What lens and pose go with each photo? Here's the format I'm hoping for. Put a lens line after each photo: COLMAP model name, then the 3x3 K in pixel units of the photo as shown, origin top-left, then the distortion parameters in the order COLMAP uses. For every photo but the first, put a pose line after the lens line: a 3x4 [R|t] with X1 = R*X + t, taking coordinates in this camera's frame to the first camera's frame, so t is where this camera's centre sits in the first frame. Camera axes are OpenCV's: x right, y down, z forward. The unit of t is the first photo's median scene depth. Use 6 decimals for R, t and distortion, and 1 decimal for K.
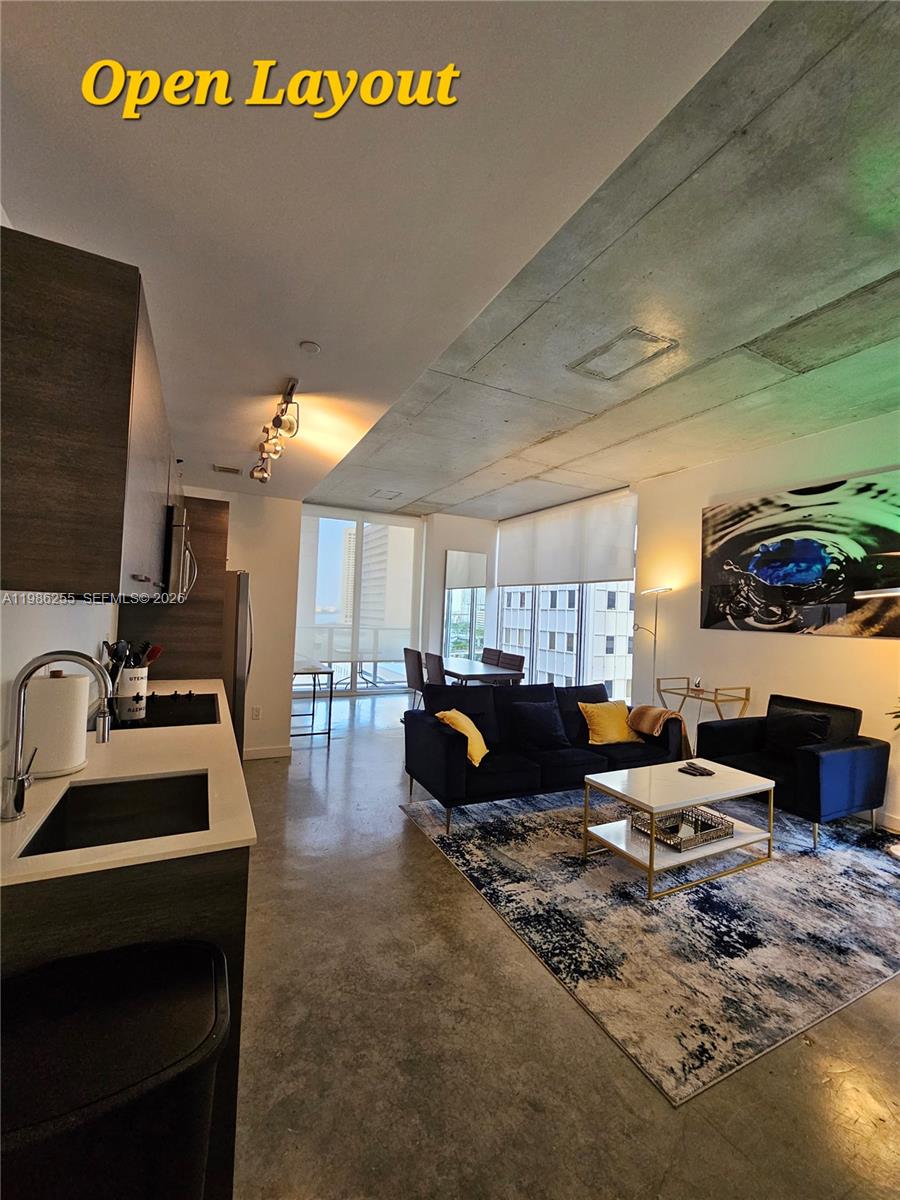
lens RADIAL K [[497.0, 0, 449.1], [0, 497.0, 601.6], [0, 0, 1]] dist [0.003288, -0.001208]
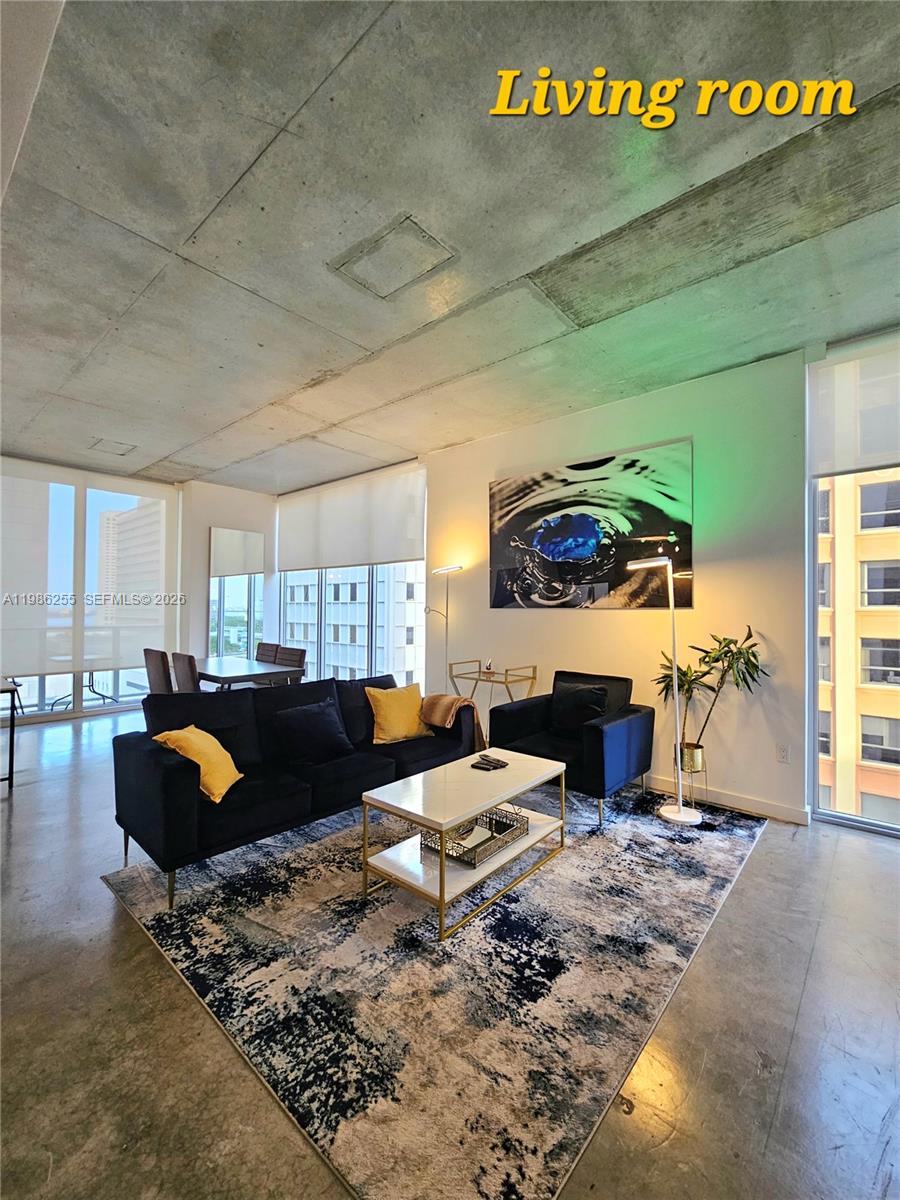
lens RADIAL K [[497.0, 0, 451.8], [0, 497.0, 603.5], [0, 0, 1]] dist [0.003288, -0.001208]
pose [[0.923655, -0.027114, 0.382265, 0.077395], [0.021952, 0.999599, 0.017860, 0.028471], [-0.382596, -0.008105, 0.923880, 0.156157]]
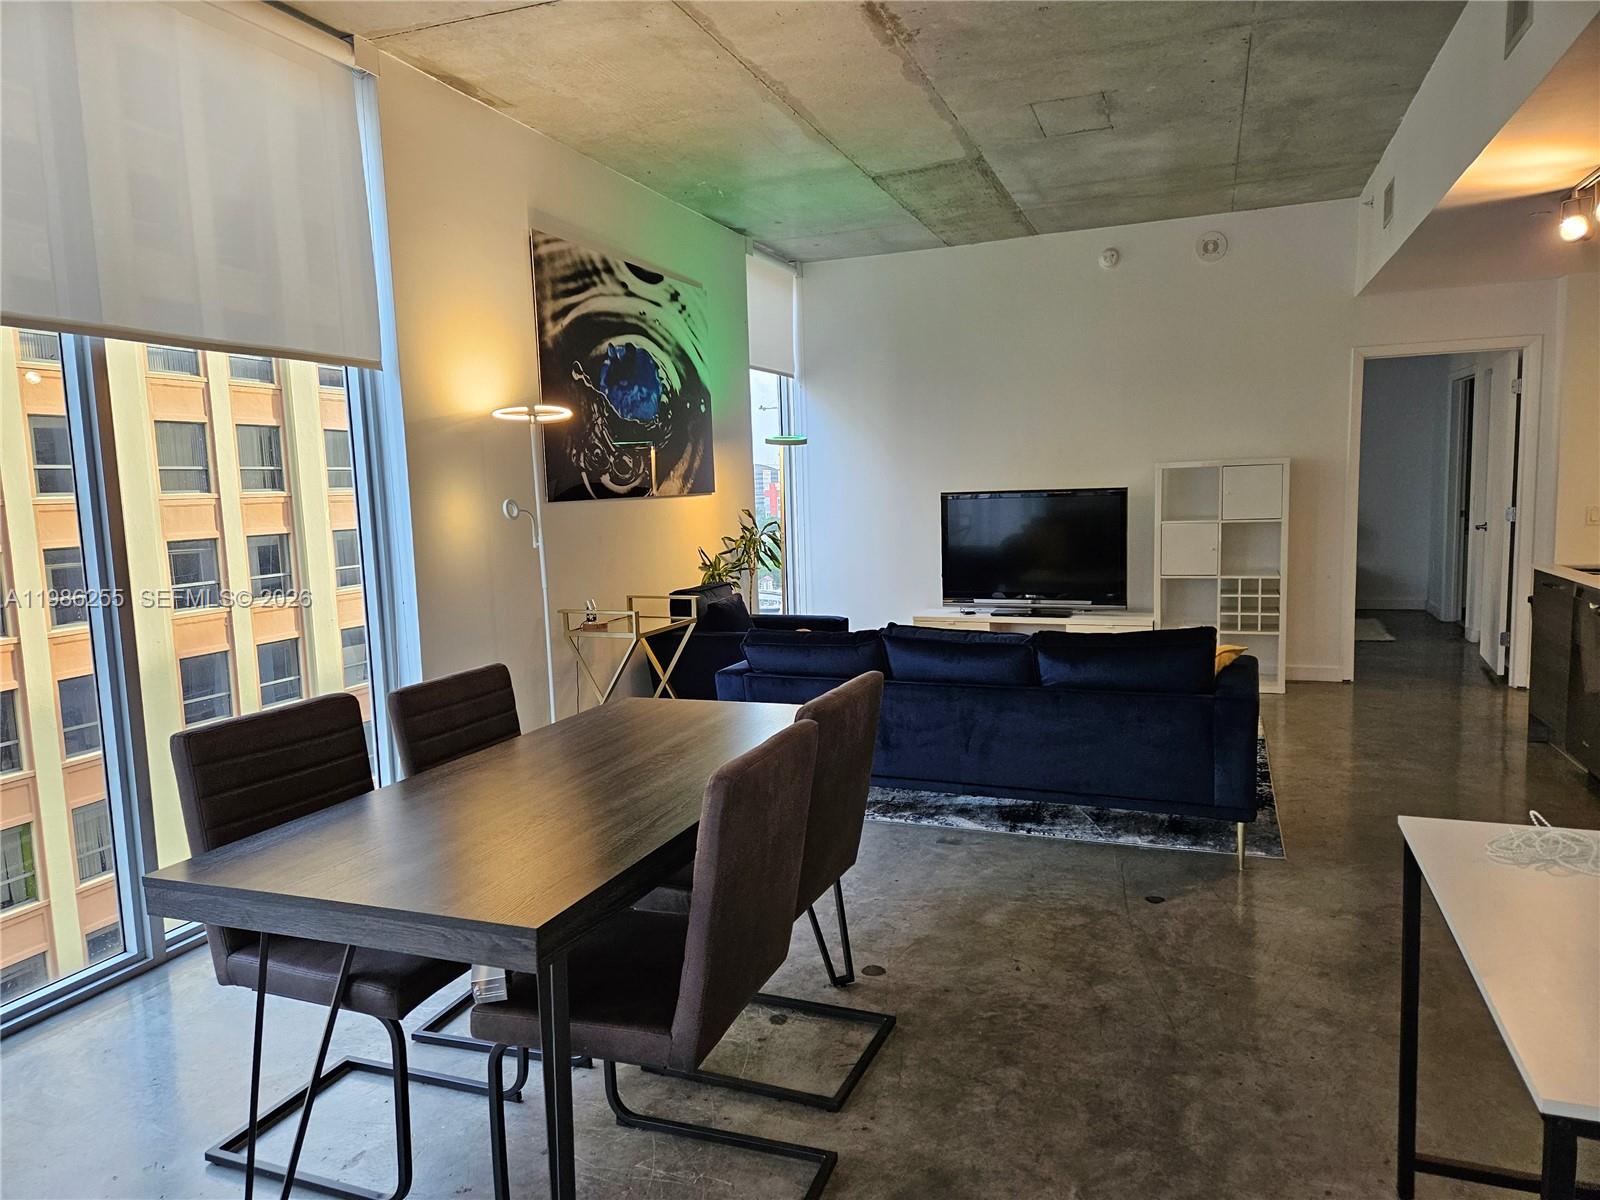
lens RADIAL K [[1050.0, 0, 816.5], [0, 1050.0, 599.4], [0, 0, 1]] dist [0.067027, -0.046766]
pose [[-0.688815, -0.094684, 0.718727, -0.411981], [-0.006209, 0.992168, 0.124757, 0.021439], [-0.724911, 0.081472, -0.684008, 1.634601]]
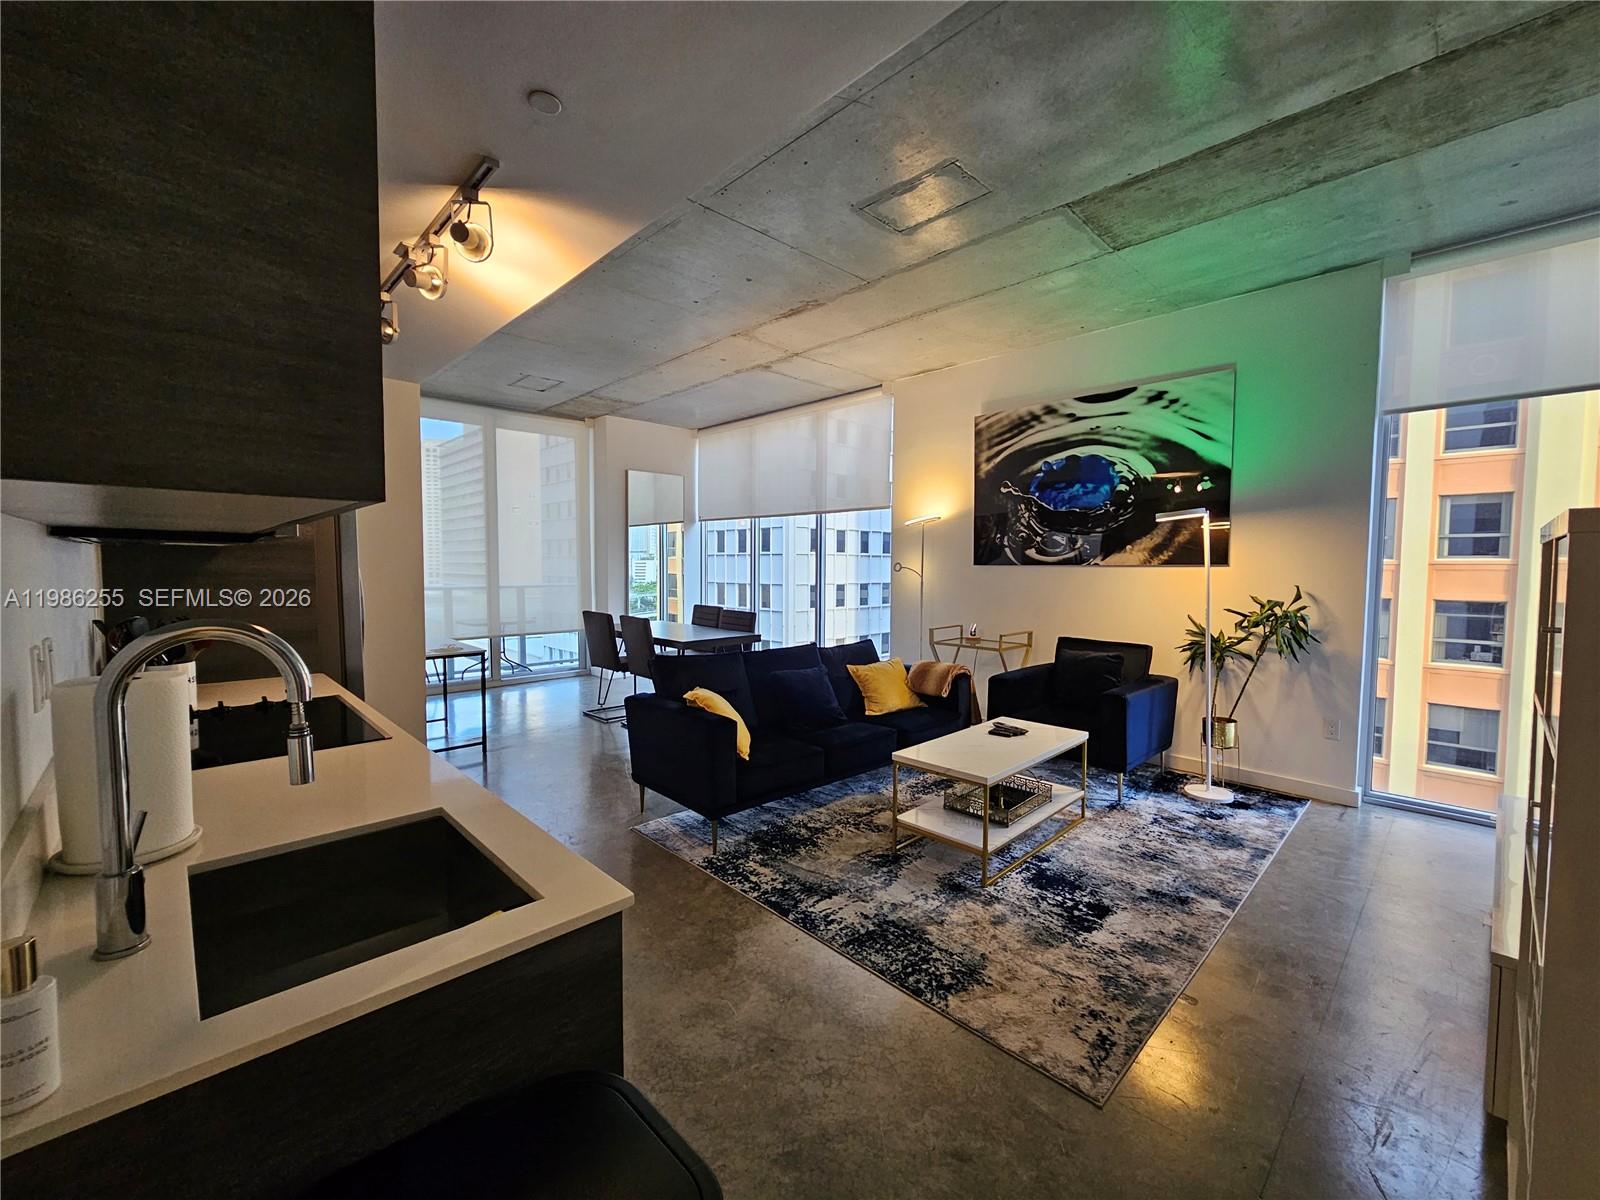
lens RADIAL K [[662.7, 0, 797.9], [0, 662.7, 600.1], [0, 0, 1]] dist [0.003288, -0.001208]
pose [[0.950898, -0.052282, 0.305057, -0.119847], [0.027543, 0.996013, 0.084848, 0.011345], [-0.308277, -0.072279, 0.948547, 0.047181]]
